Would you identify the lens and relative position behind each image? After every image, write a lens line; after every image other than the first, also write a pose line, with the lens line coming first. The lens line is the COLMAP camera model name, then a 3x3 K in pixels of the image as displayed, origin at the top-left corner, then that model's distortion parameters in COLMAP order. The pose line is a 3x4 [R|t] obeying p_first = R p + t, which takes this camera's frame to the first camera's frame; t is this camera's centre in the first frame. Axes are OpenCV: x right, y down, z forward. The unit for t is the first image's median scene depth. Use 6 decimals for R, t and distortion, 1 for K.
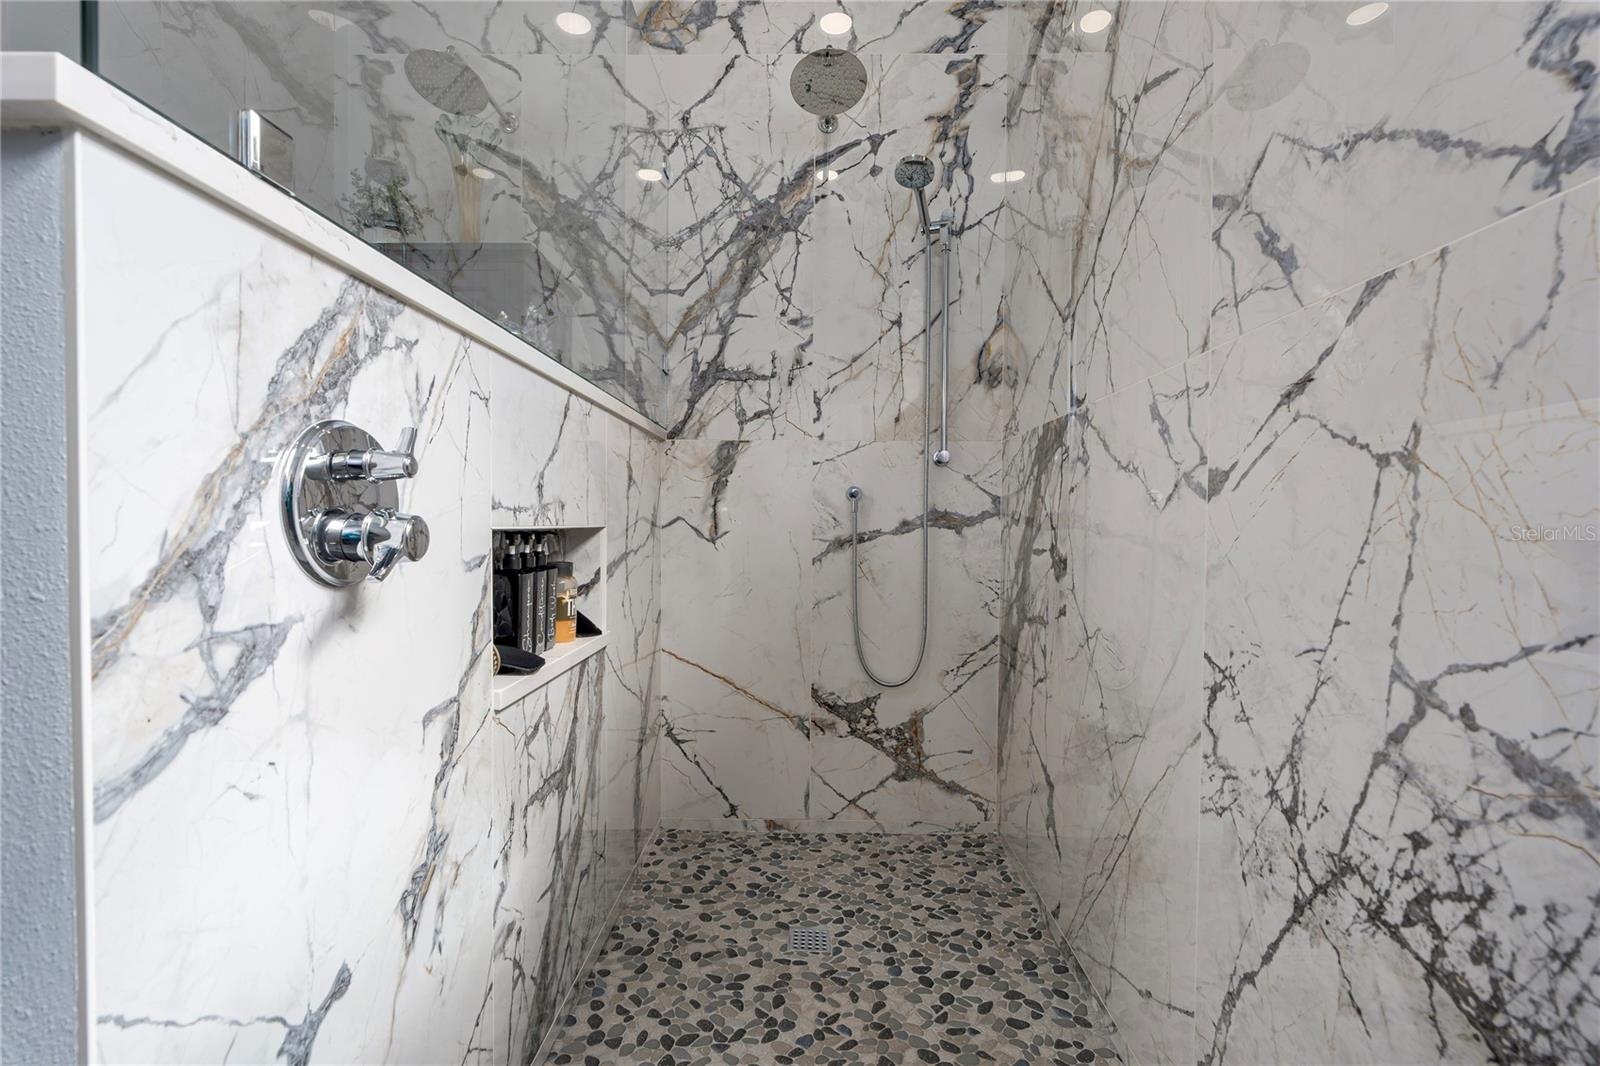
lens RADIAL K [[735.9, 0, 791.1], [0, 735.9, 533.7], [0, 0, 1]] dist [-0.009541, 0.003031]
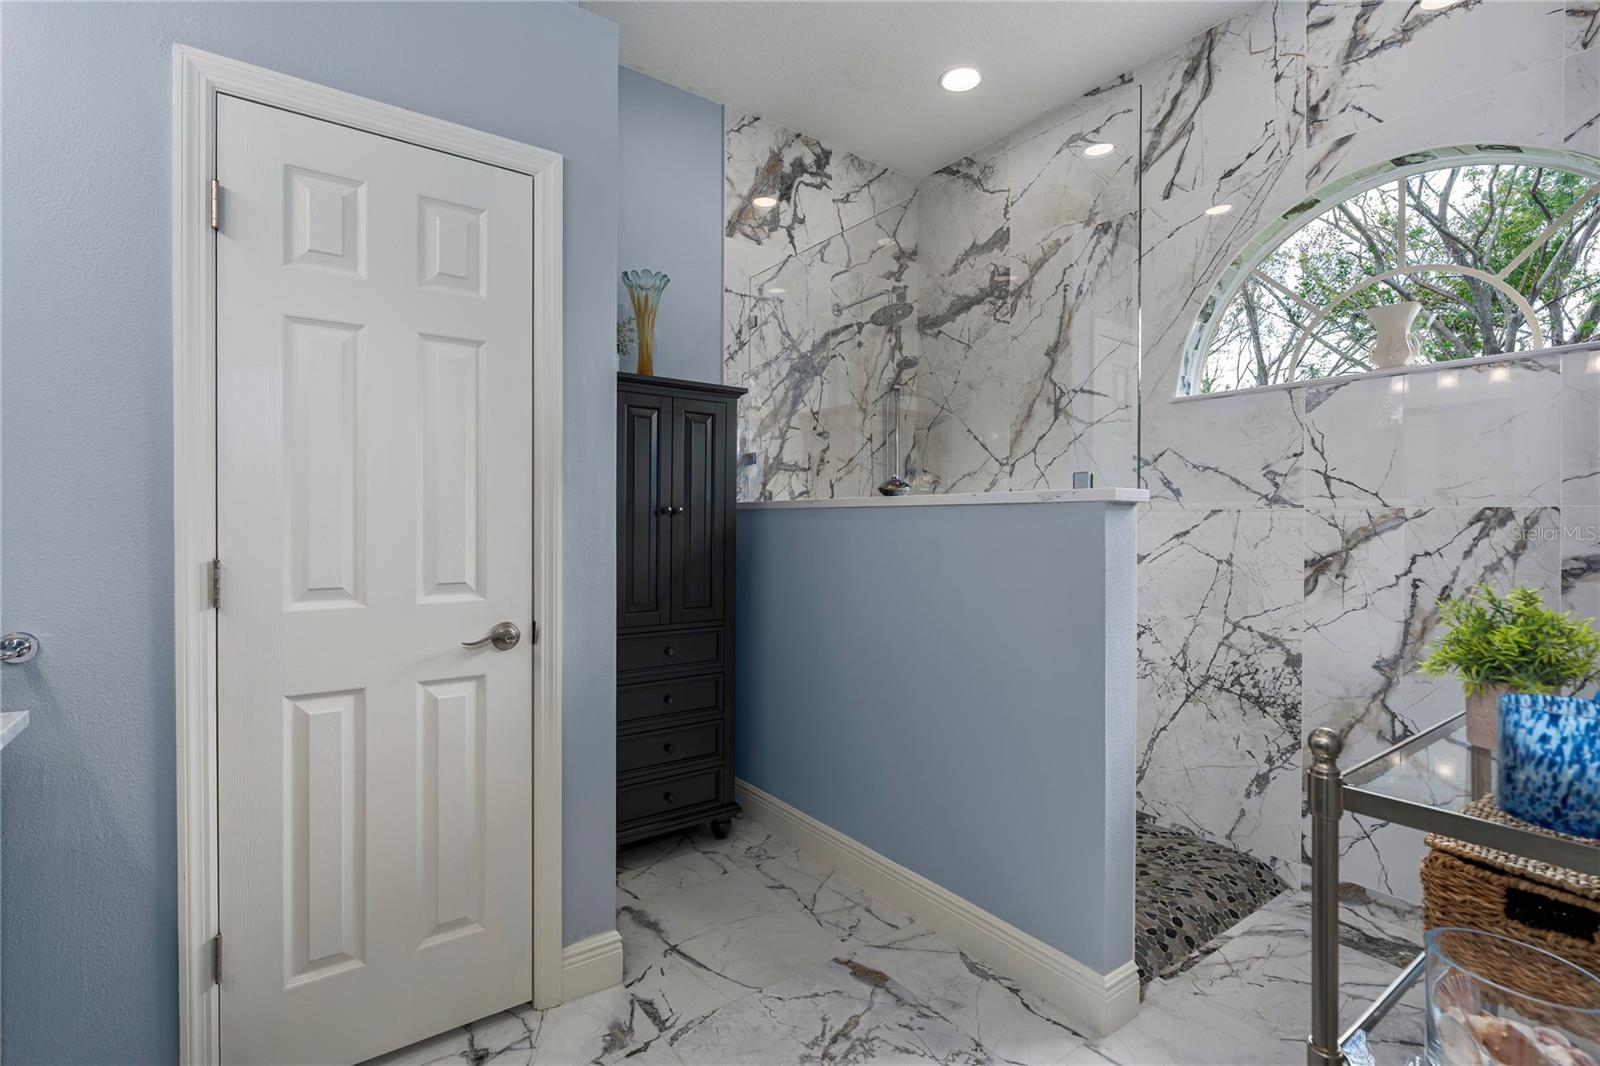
lens RADIAL K [[735.9, 0, 802.7], [0, 735.9, 522.3], [0, 0, 1]] dist [-0.009541, 0.003031]
pose [[0.790825, -0.007160, 0.612000, -0.972912], [0.013099, 0.999901, -0.005229, -0.096826], [-0.611902, 0.012152, 0.790841, -0.194831]]
